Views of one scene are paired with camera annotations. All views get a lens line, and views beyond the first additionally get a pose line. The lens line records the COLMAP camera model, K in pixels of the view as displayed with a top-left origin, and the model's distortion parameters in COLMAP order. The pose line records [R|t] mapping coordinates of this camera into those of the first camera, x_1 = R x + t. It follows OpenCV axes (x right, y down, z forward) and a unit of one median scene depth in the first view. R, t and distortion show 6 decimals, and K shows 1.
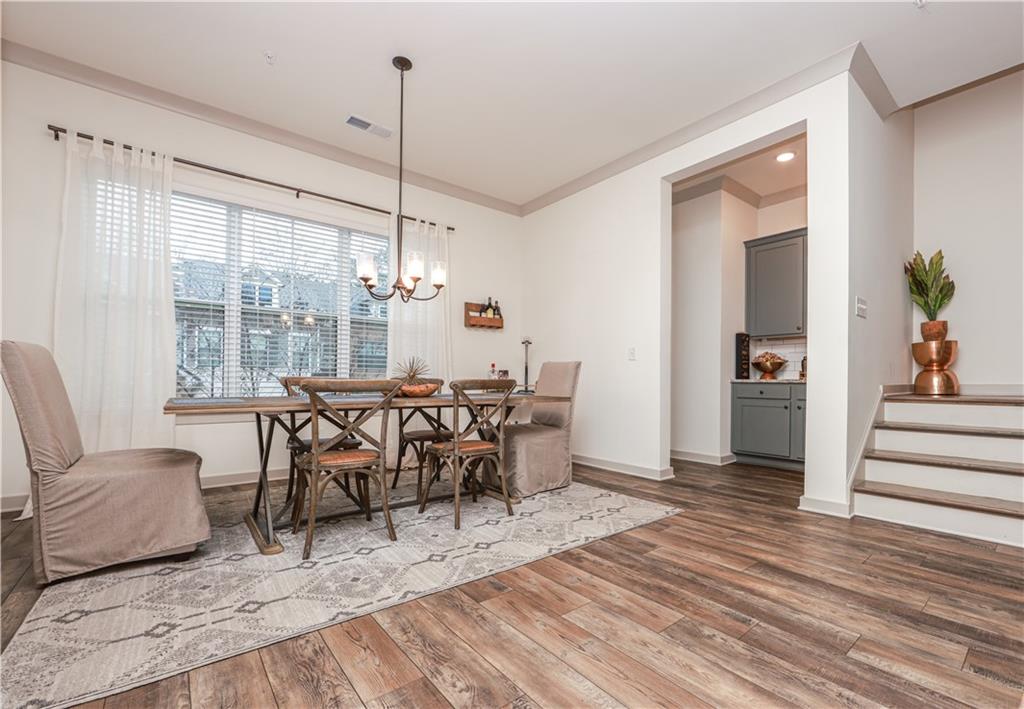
lens RADIAL K [[445.7, 0, 551.5], [0, 445.7, 384.5], [0, 0, 1]] dist [-0.010259, 0.000387]
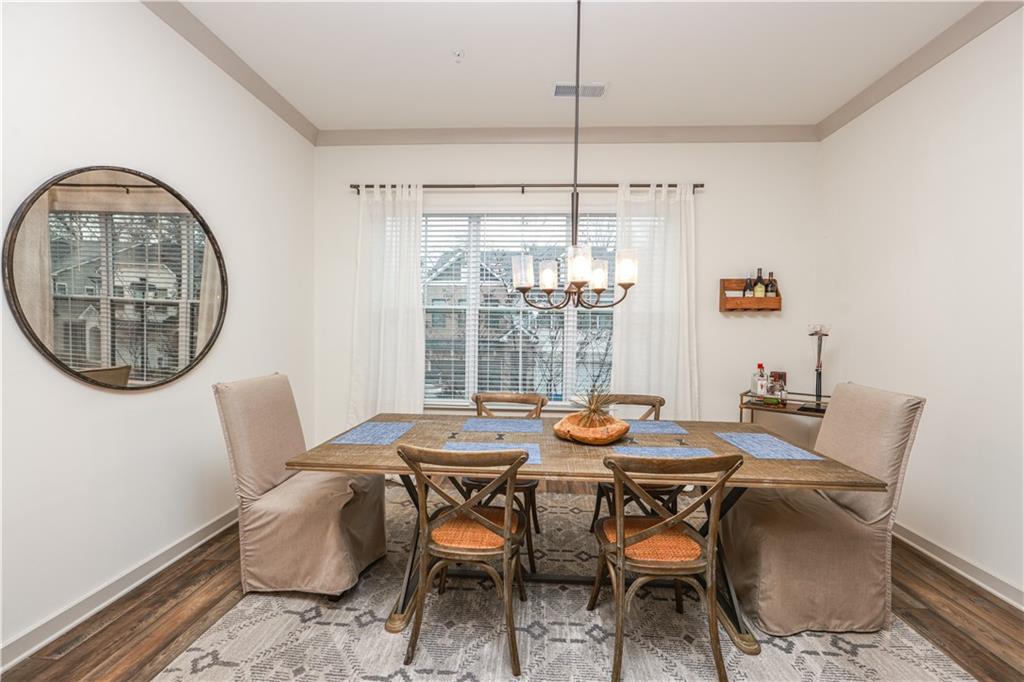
lens RADIAL K [[409.2, 0, 517.6], [0, 409.2, 341.3], [0, 0, 1]] dist [-0.015149, 0.000517]
pose [[0.722476, 0.022170, -0.691040, 0.048105], [-0.012753, 0.999743, 0.018740, -0.119658], [0.691278, -0.004726, 0.722574, 0.360738]]
